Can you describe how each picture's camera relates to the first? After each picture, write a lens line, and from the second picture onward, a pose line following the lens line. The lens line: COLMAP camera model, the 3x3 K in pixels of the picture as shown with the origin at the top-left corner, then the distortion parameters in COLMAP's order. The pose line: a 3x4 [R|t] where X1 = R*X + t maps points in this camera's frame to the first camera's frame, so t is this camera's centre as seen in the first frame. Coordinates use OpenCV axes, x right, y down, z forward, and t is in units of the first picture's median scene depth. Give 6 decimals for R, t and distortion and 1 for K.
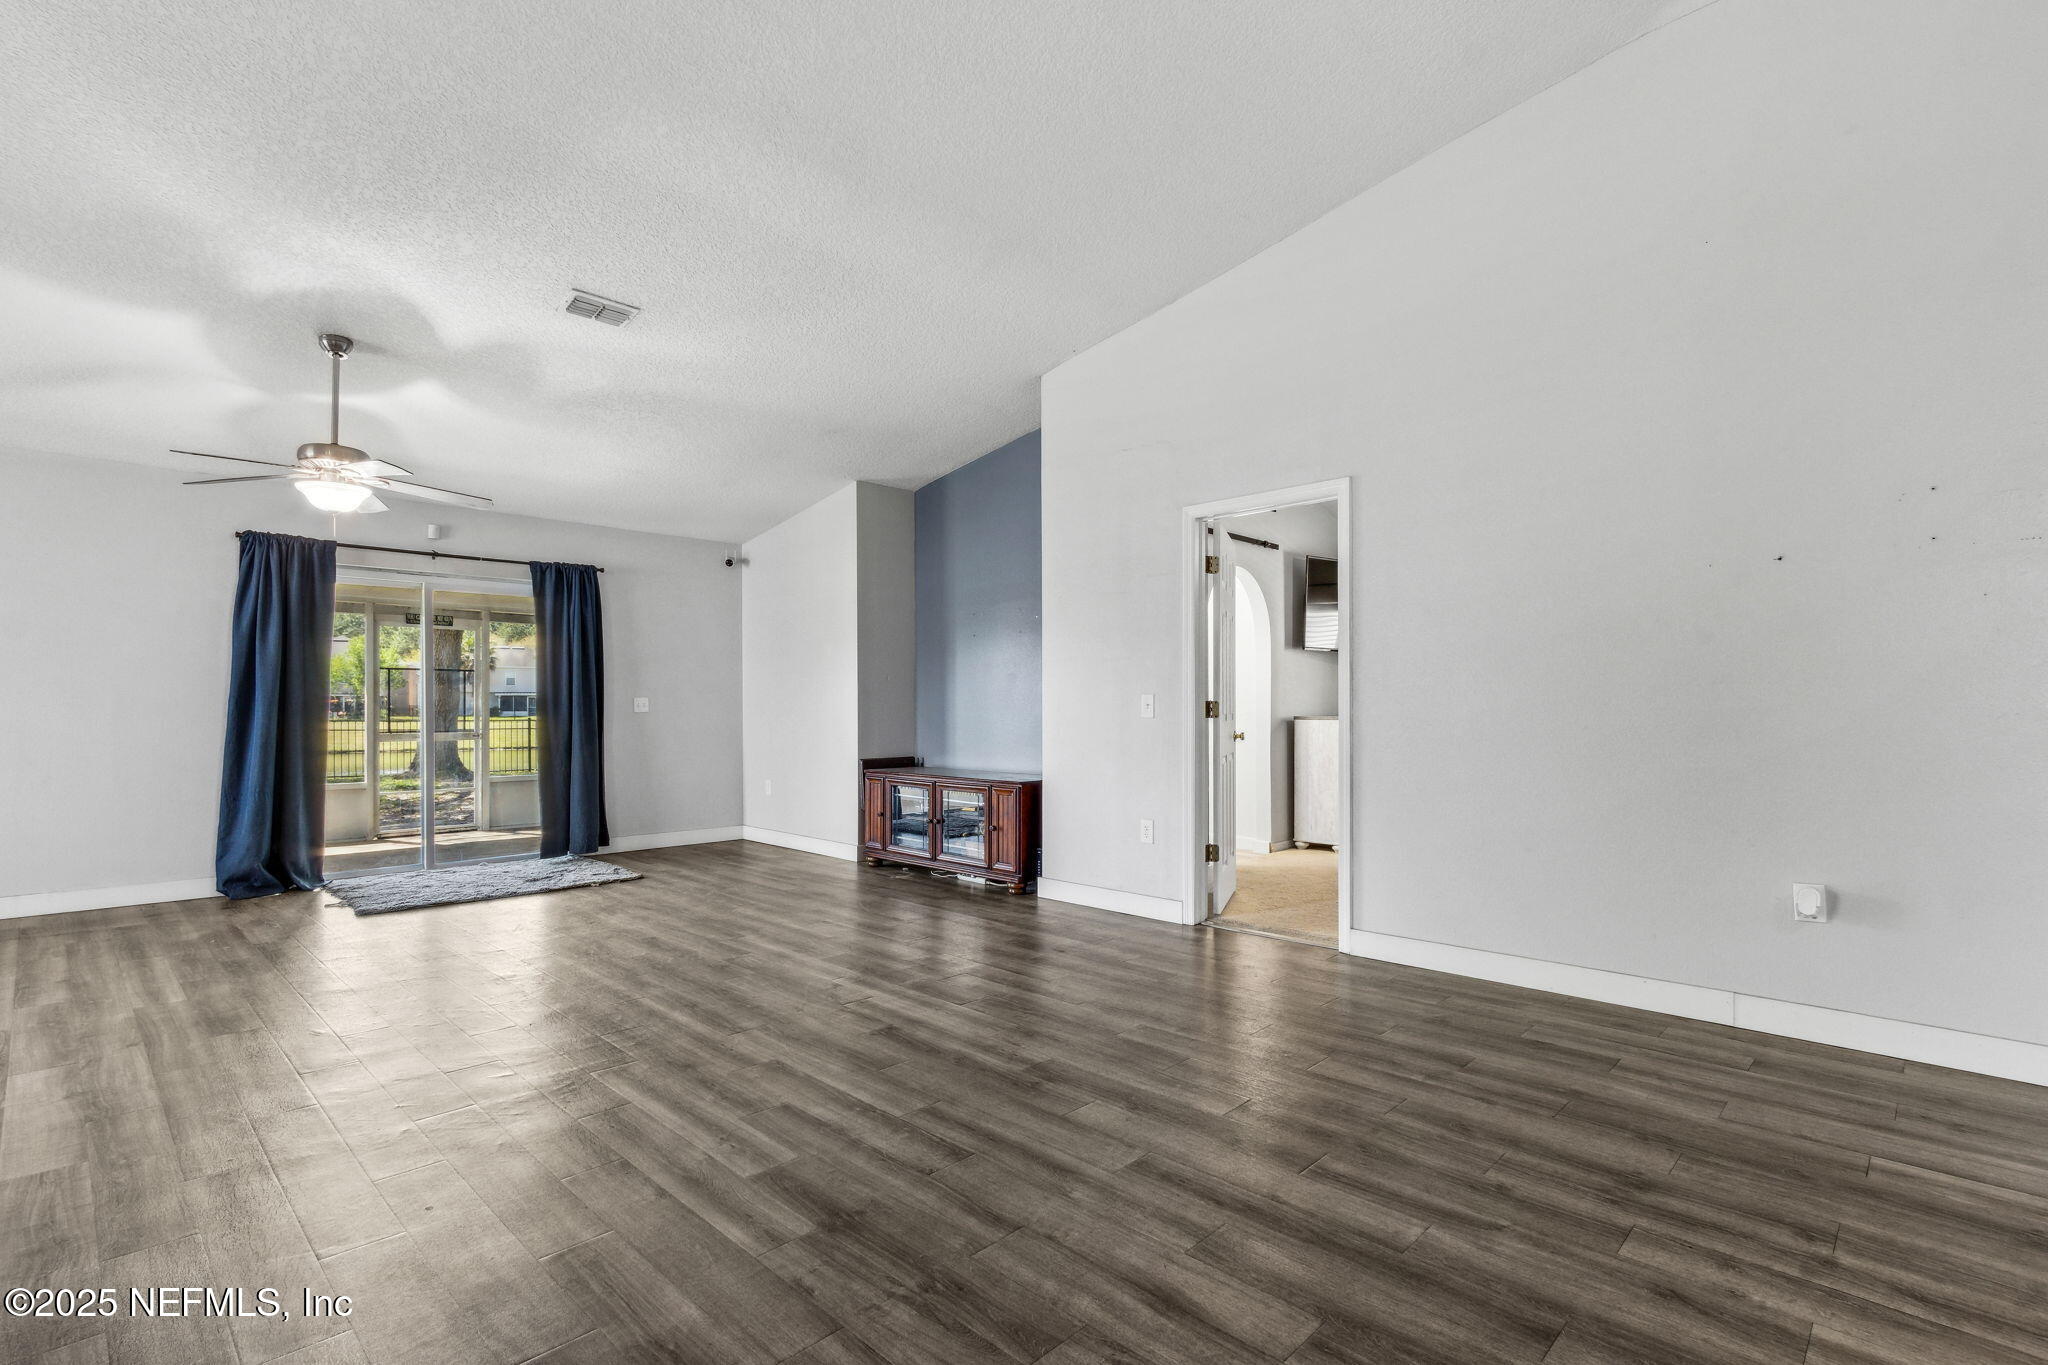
lens RADIAL K [[950.1, 0, 1009.5], [0, 950.1, 701.7], [0, 0, 1]] dist [0.010029, -0.003768]
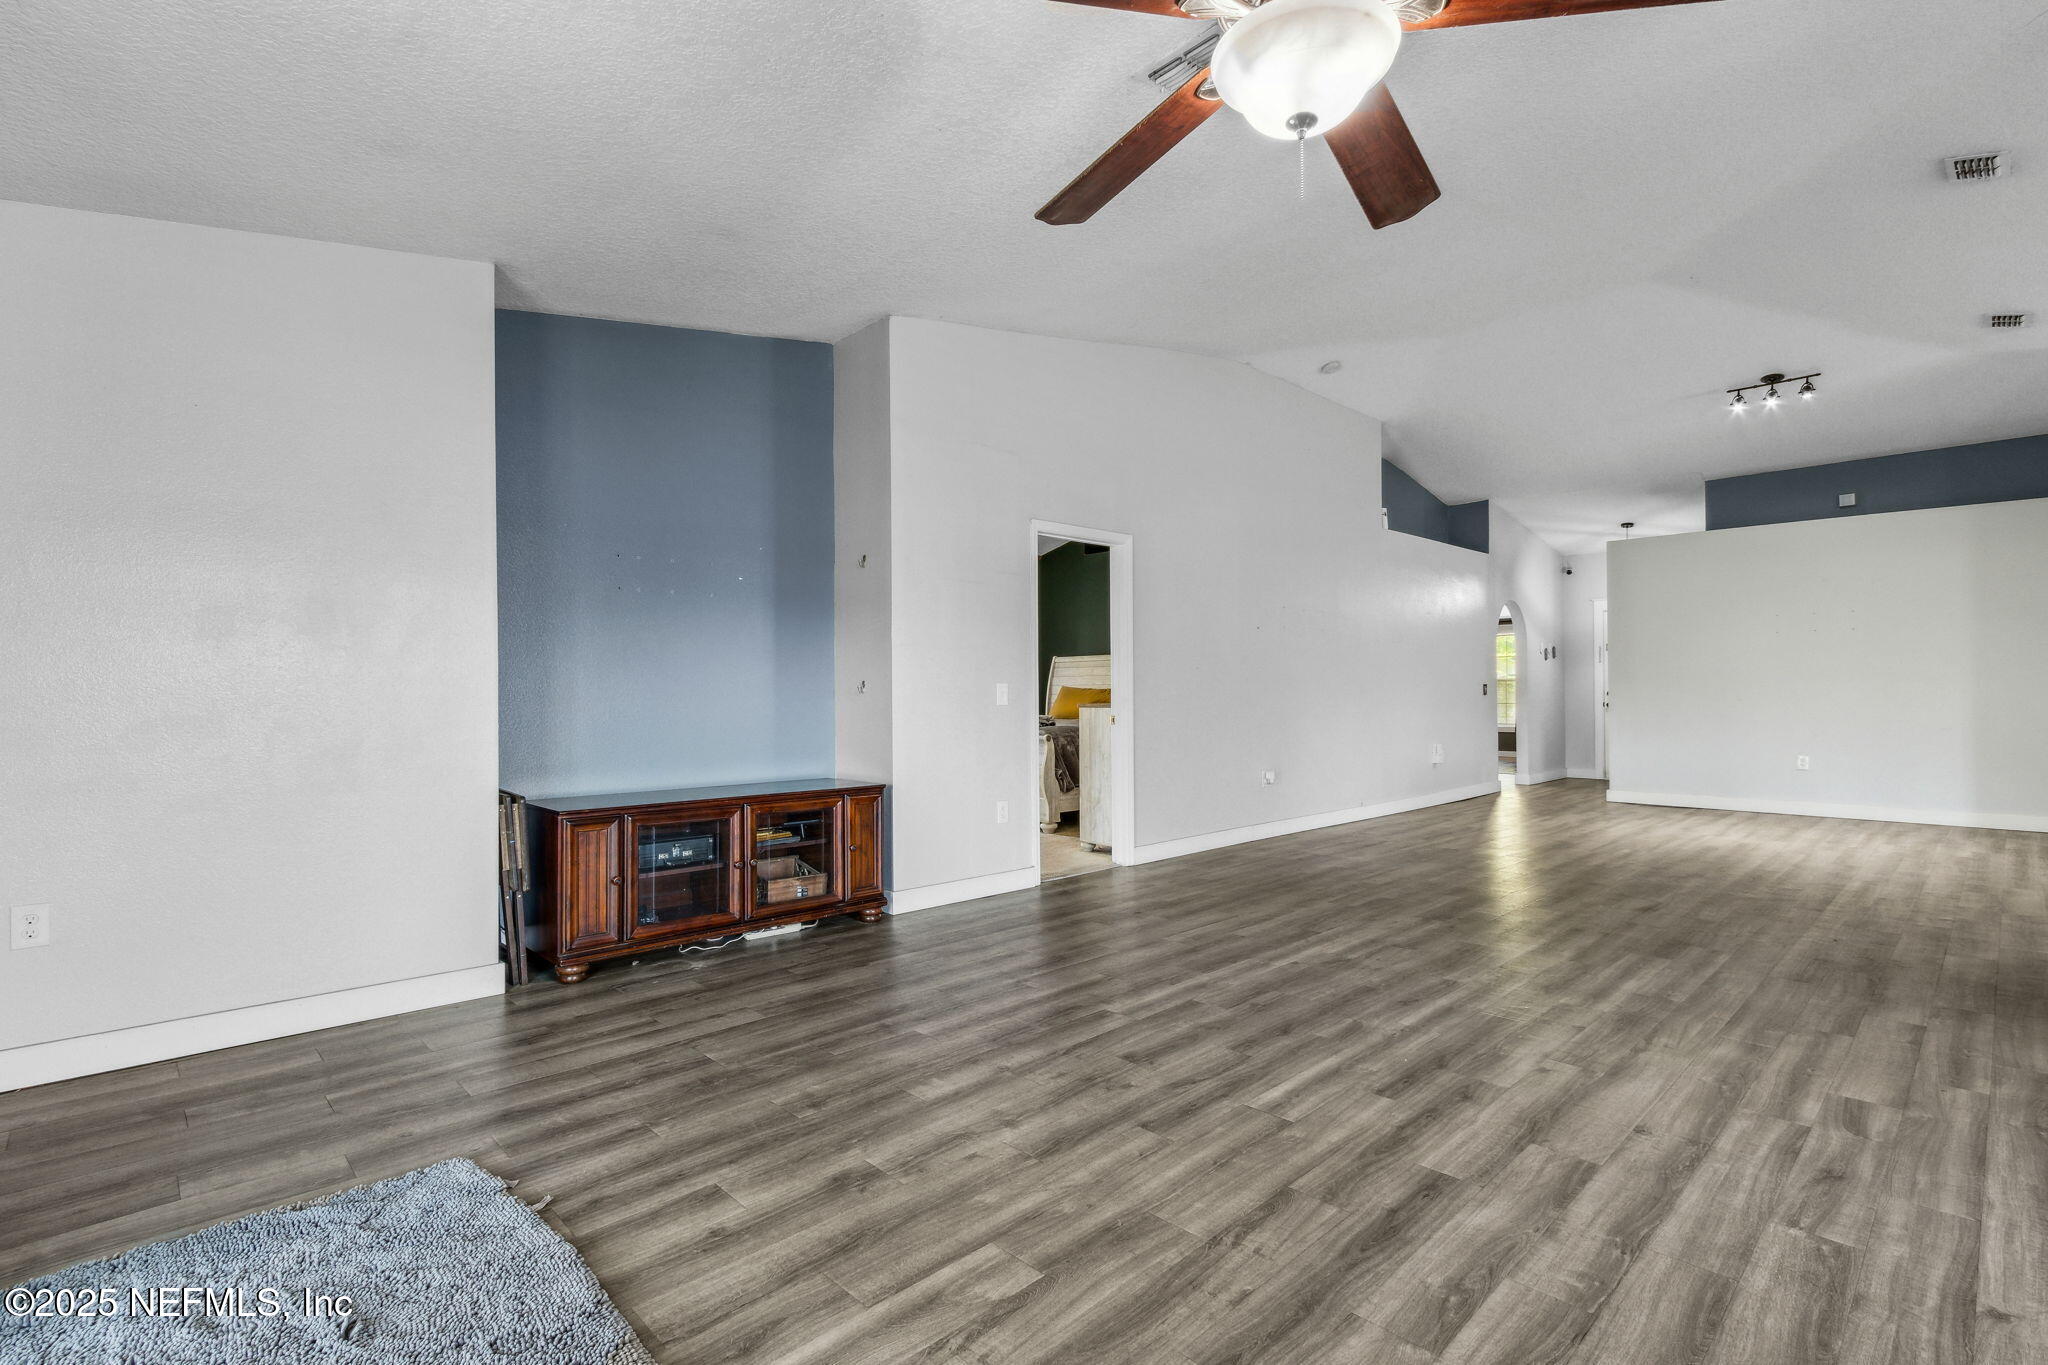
lens RADIAL K [[950.1, 0, 1017.4], [0, 950.1, 684.1], [0, 0, 1]] dist [0.010029, -0.003768]
pose [[0.028886, 0.011745, 0.999514, -0.918077], [-0.000679, 0.999931, -0.011730, 0.006673], [-0.999582, -0.000340, 0.028892, 0.955414]]
